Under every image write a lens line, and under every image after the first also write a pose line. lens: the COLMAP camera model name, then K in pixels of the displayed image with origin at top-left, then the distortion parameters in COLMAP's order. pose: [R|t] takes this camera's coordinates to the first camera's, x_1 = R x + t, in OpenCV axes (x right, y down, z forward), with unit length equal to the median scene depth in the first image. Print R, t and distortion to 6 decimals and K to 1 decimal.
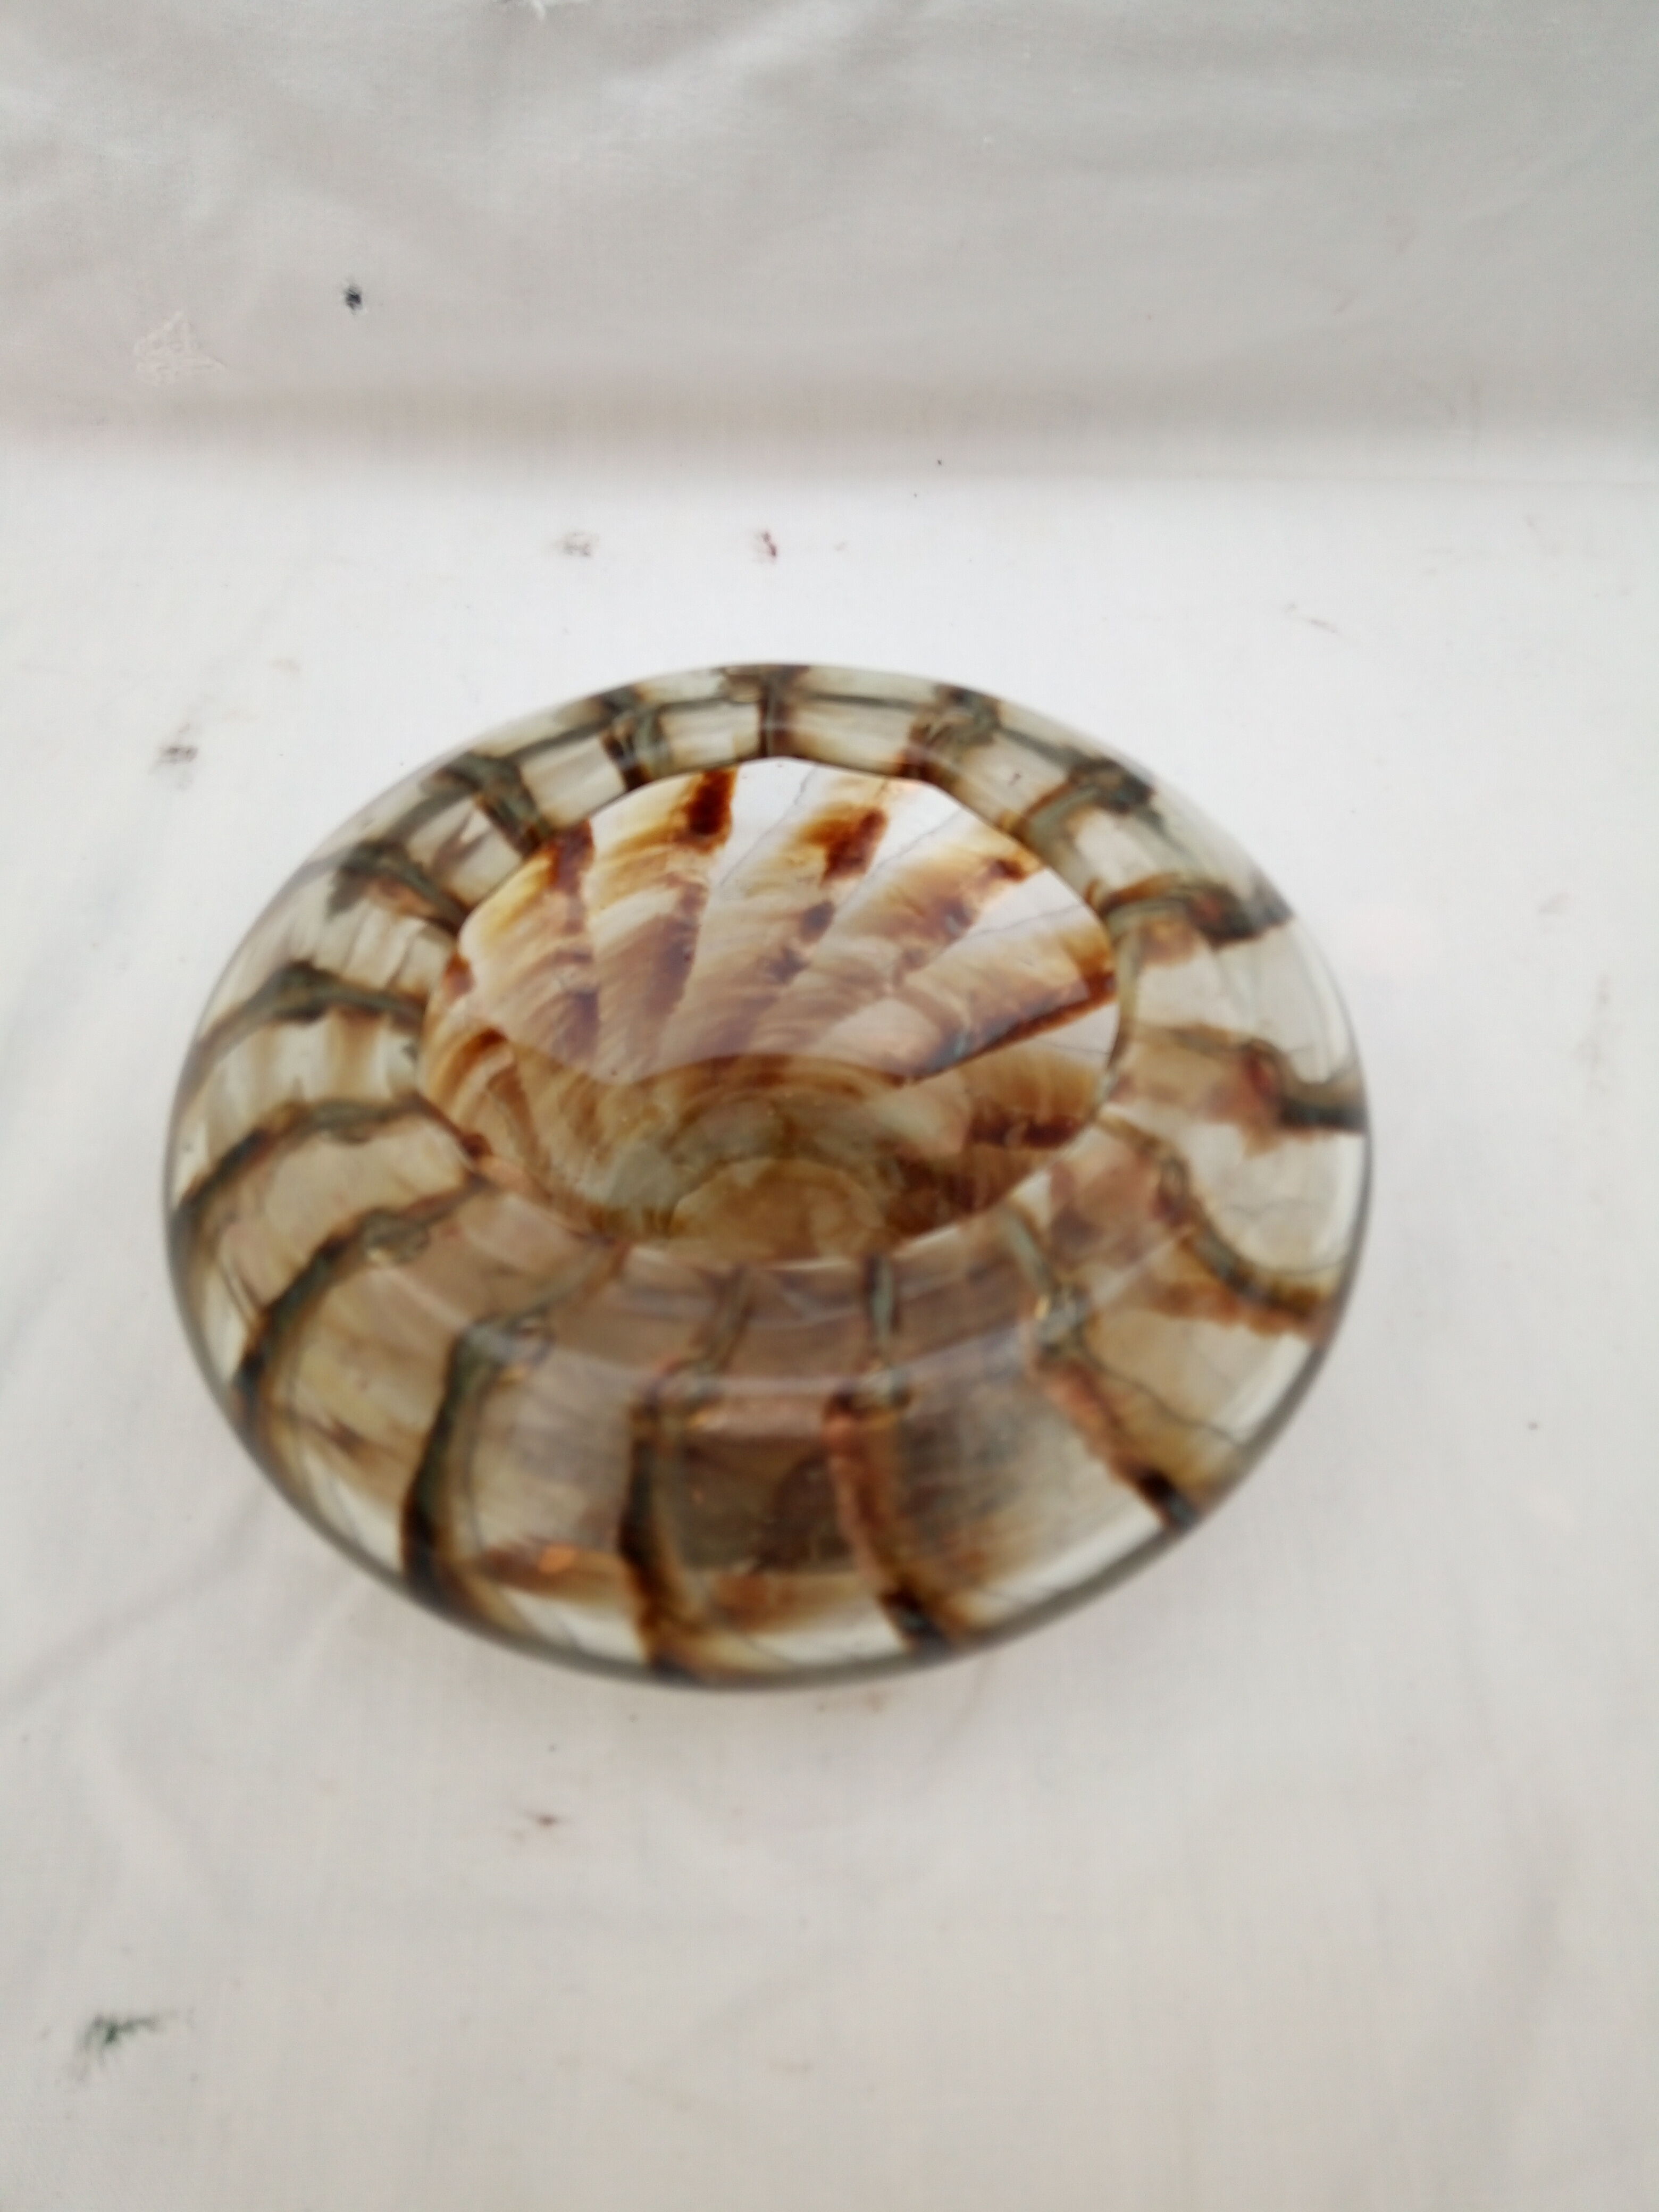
lens RADIAL K [[1752.9, 0, 846.2], [0, 1752.9, 1094.2], [0, 0, 1]] dist [-0.004008, -0.001101]
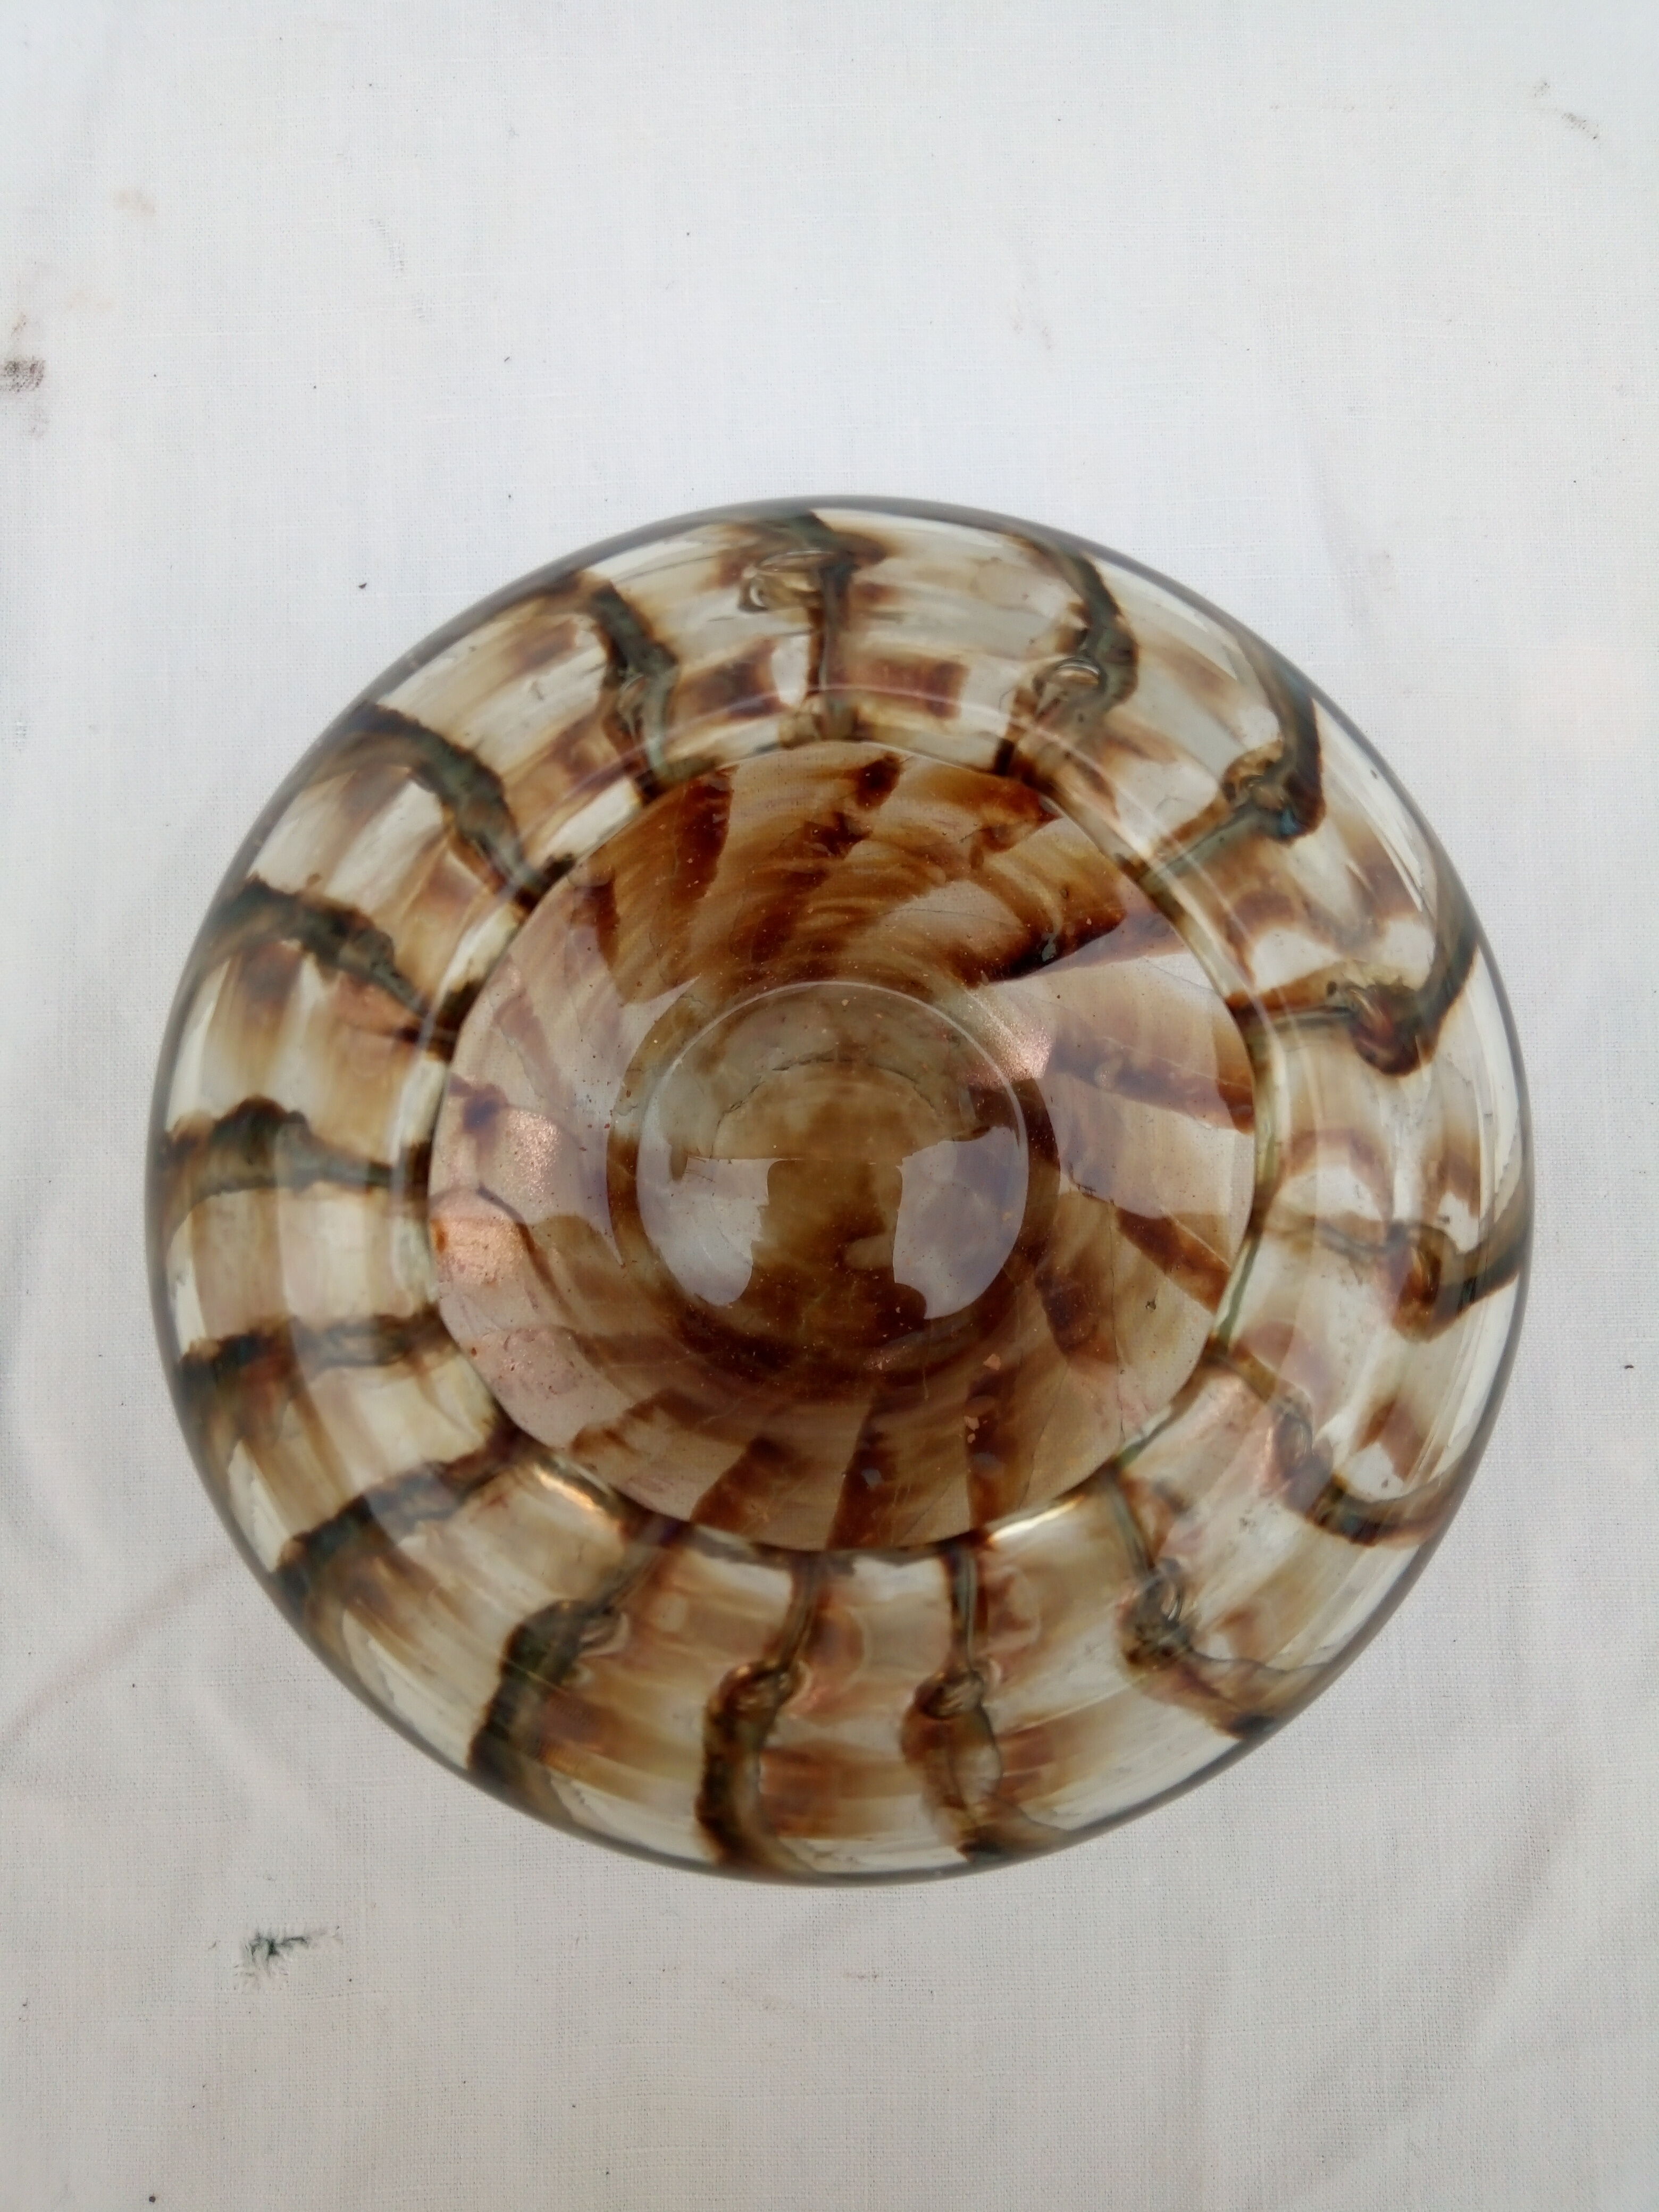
lens RADIAL K [[1752.9, 0, 846.2], [0, 1752.9, 1094.2], [0, 0, 1]] dist [-0.004008, -0.001101]
pose [[0.999961, 0.000404, -0.008823, -0.024117], [0.004395, 0.843762, 0.536700, -0.417228], [0.007661, -0.536717, 0.843727, 0.250416]]
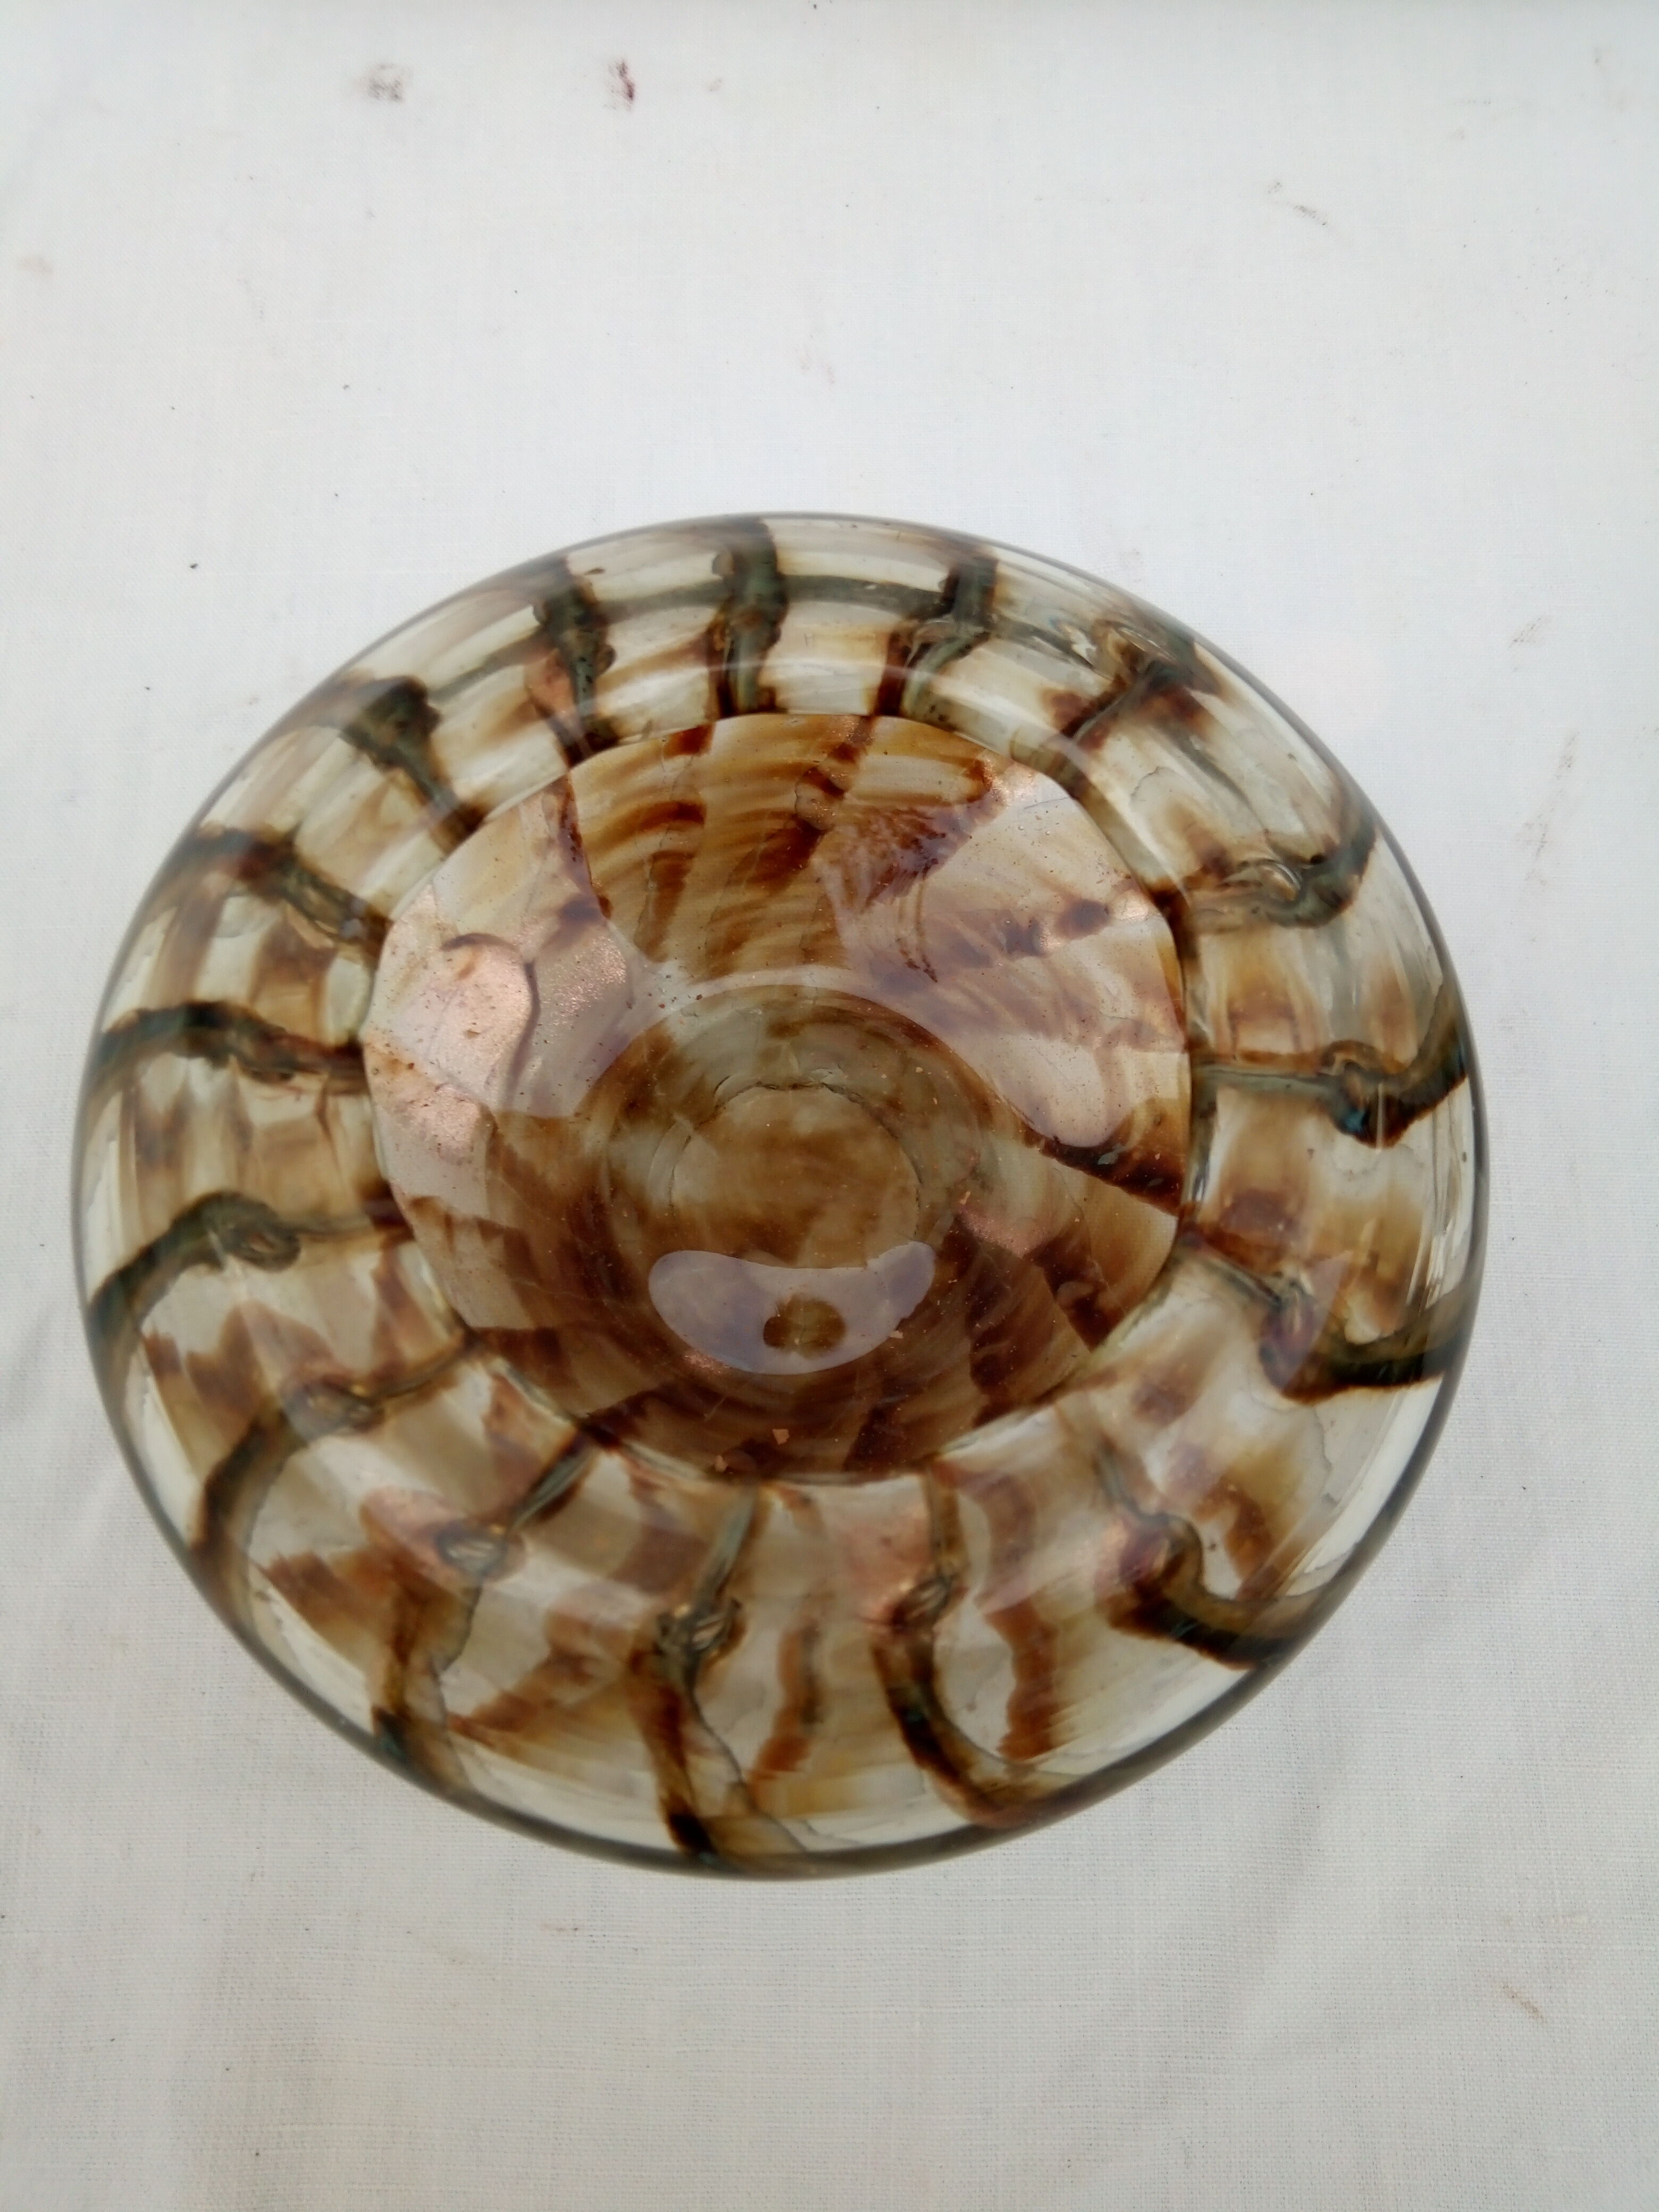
lens RADIAL K [[1752.9, 0, 846.2], [0, 1752.9, 1094.2], [0, 0, 1]] dist [-0.004008, -0.001101]
pose [[0.737263, 0.638838, -0.219842, 0.134896], [-0.526007, 0.746978, 0.406620, -0.316023], [0.423981, -0.184147, 0.886752, 0.223763]]
